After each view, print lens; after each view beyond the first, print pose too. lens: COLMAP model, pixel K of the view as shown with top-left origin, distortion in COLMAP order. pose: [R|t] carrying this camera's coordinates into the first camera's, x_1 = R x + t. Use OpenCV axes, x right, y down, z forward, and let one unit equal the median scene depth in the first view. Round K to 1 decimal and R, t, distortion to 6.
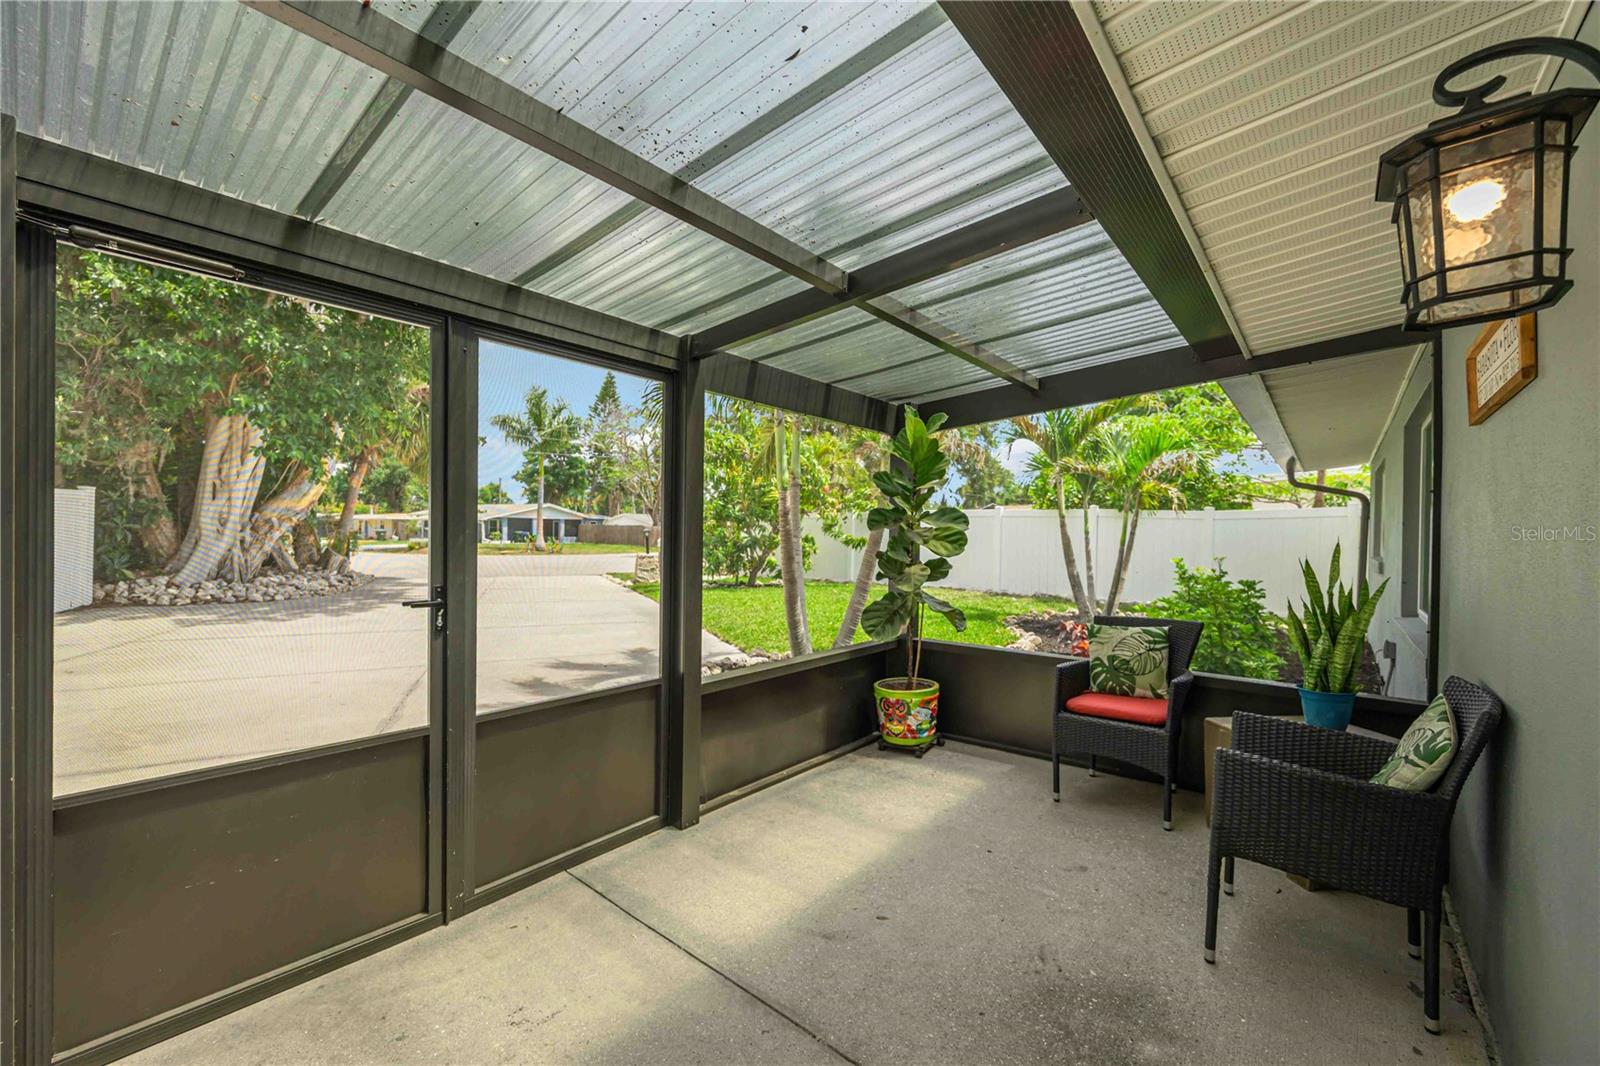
lens RADIAL K [[623.4, 0, 777.7], [0, 623.4, 534.6], [0, 0, 1]] dist [0.000524, -0.000145]
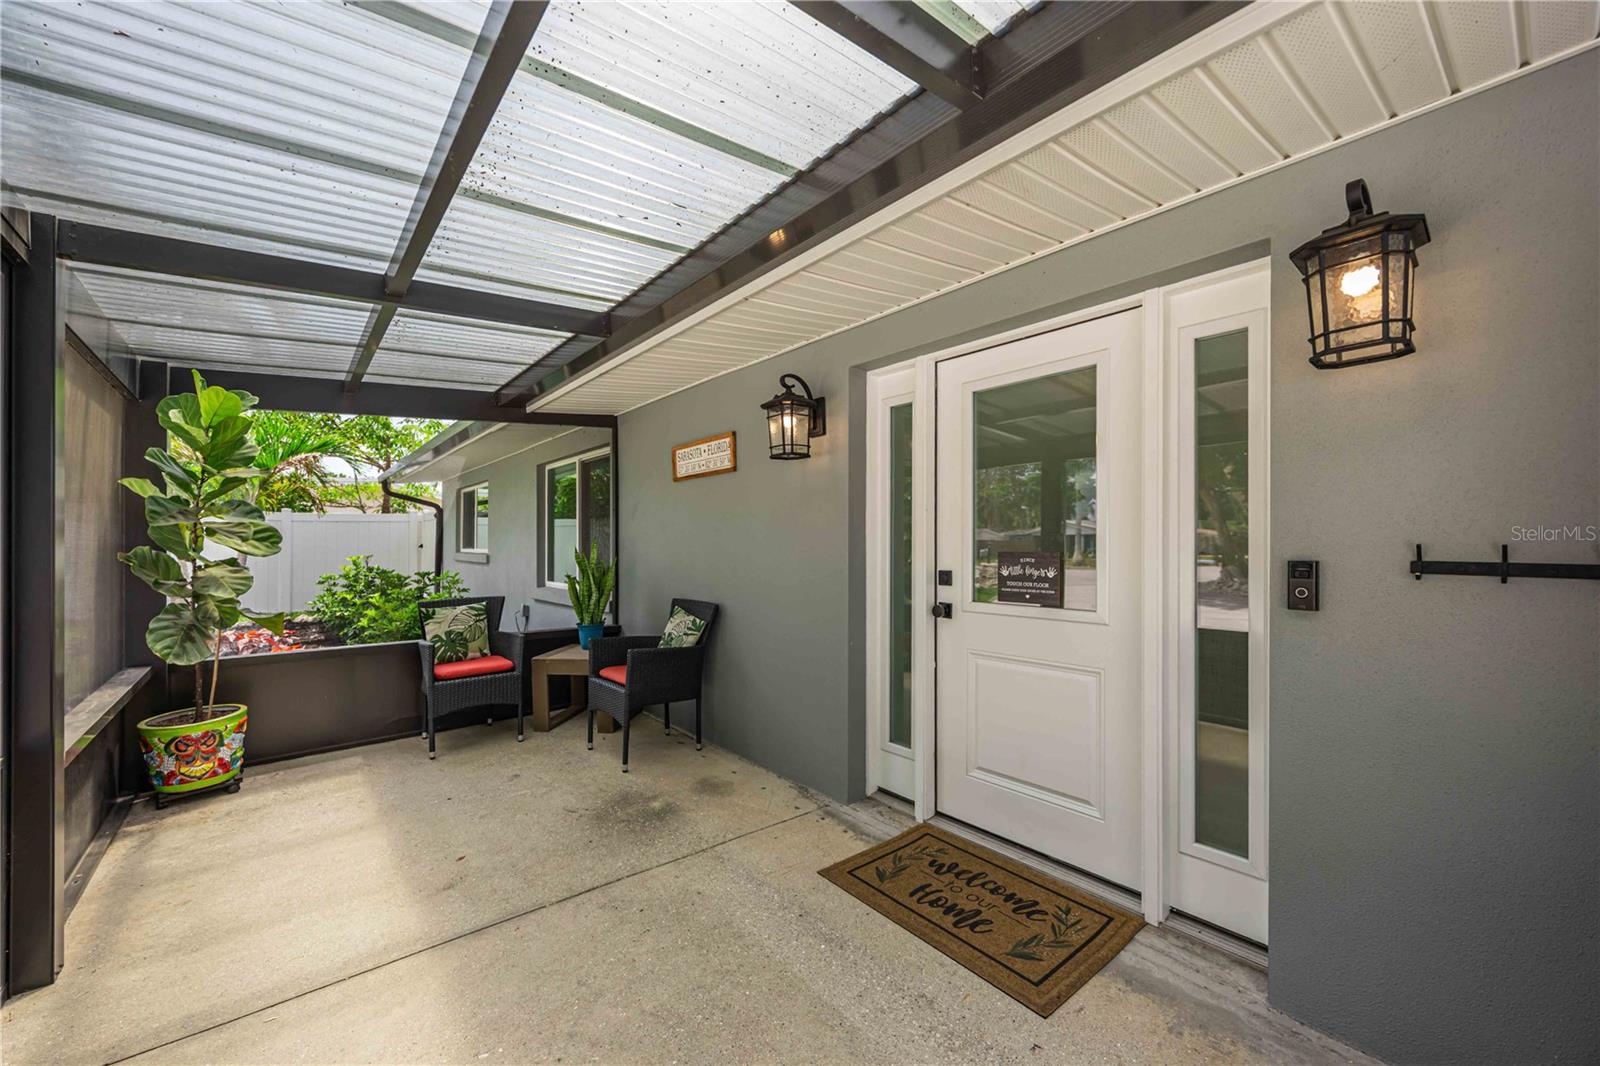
lens RADIAL K [[623.4, 0, 777.7], [0, 623.4, 534.6], [0, 0, 1]] dist [0.000524, -0.000145]
pose [[0.212710, 0.005204, 0.977102, -0.522994], [-0.001490, 0.999986, -0.005001, 0.010361], [-0.977114, -0.000392, 0.212715, 0.109499]]
